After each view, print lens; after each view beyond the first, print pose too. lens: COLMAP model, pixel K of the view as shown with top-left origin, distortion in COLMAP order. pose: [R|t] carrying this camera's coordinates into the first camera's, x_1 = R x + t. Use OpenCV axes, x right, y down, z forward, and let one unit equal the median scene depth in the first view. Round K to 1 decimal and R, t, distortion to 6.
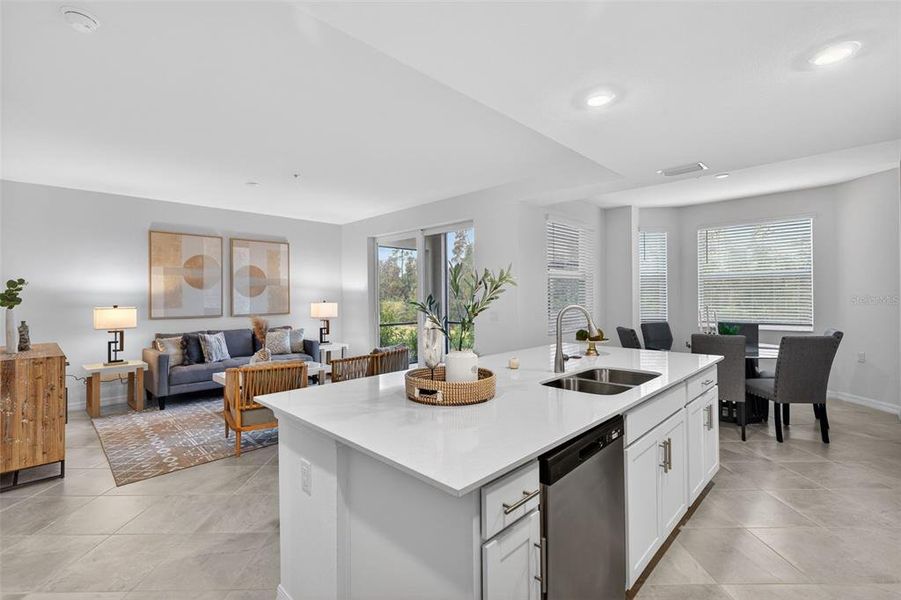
lens RADIAL K [[406.8, 0, 448.8], [0, 406.8, 297.2], [0, 0, 1]] dist [0.011433, -0.000864]
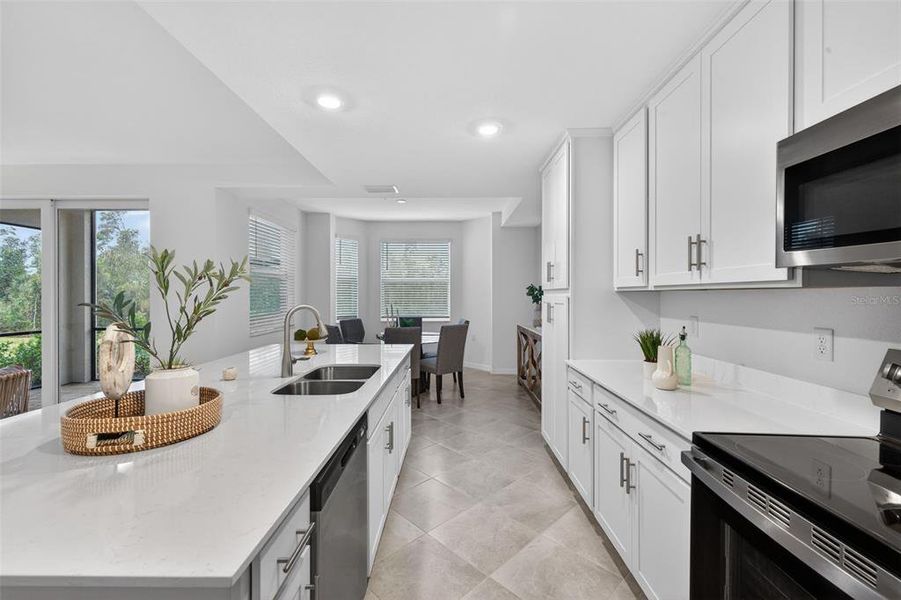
lens RADIAL K [[377.7, 0, 446.0], [0, 377.7, 295.9], [0, 0, 1]] dist [0.005857, -0.000729]
pose [[0.721595, 0.006065, 0.692289, -0.033581], [-0.004537, 0.999982, -0.004031, 0.000042], [-0.692301, -0.000232, 0.721609, 0.060125]]
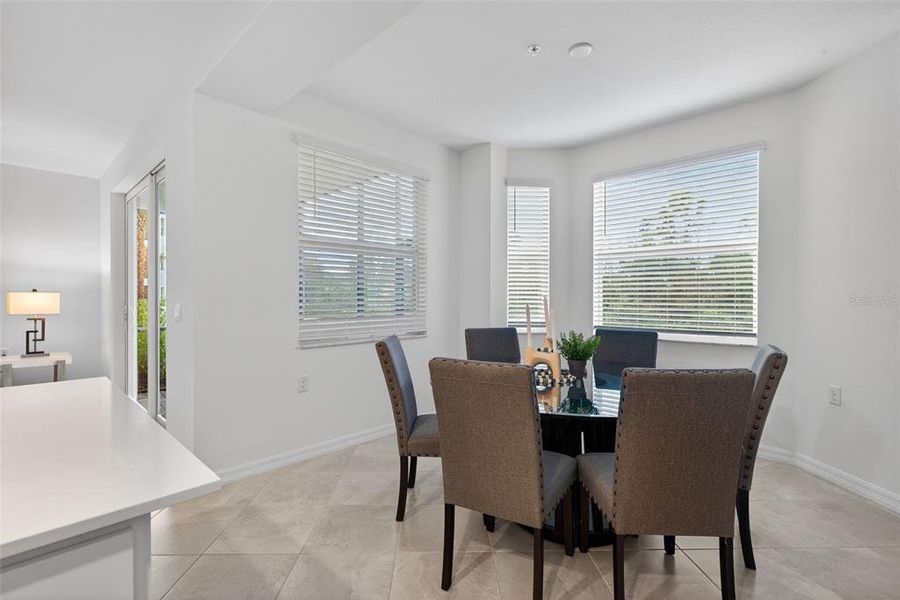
lens RADIAL K [[406.4, 0, 450.1], [0, 406.4, 294.8], [0, 0, 1]] dist [0.011433, -0.000864]
pose [[0.999426, 0.013065, 0.031272, 0.427007], [-0.013612, 0.999757, 0.017349, 0.007077], [-0.031037, -0.017765, 0.999360, 0.414242]]
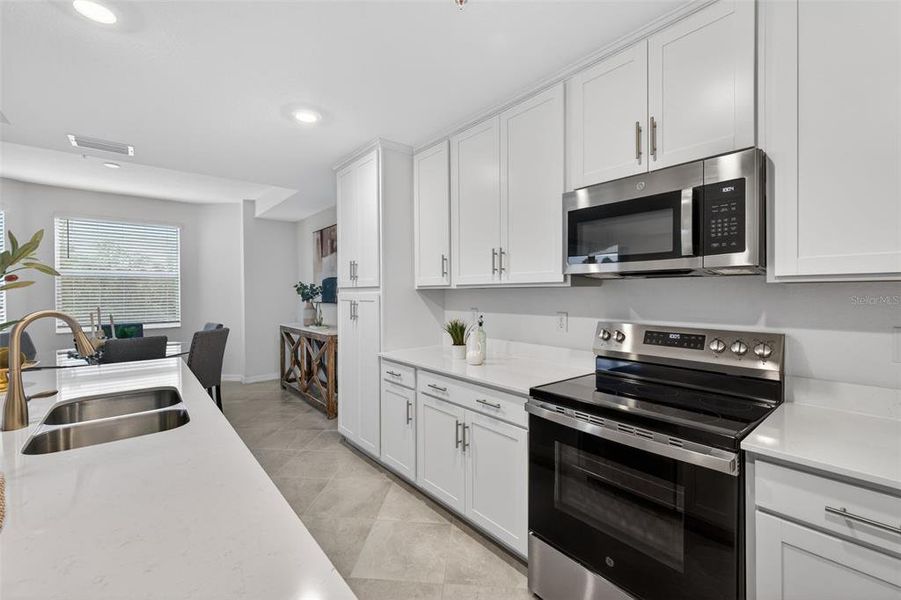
lens RADIAL K [[377.7, 0, 446.4], [0, 377.7, 295.4], [0, 0, 1]] dist [0.005857, -0.000729]
pose [[0.089909, -0.000246, 0.995950, -0.099393], [0.006835, 0.999977, -0.000370, 0.000922], [-0.995927, 0.006841, 0.089908, 0.167314]]
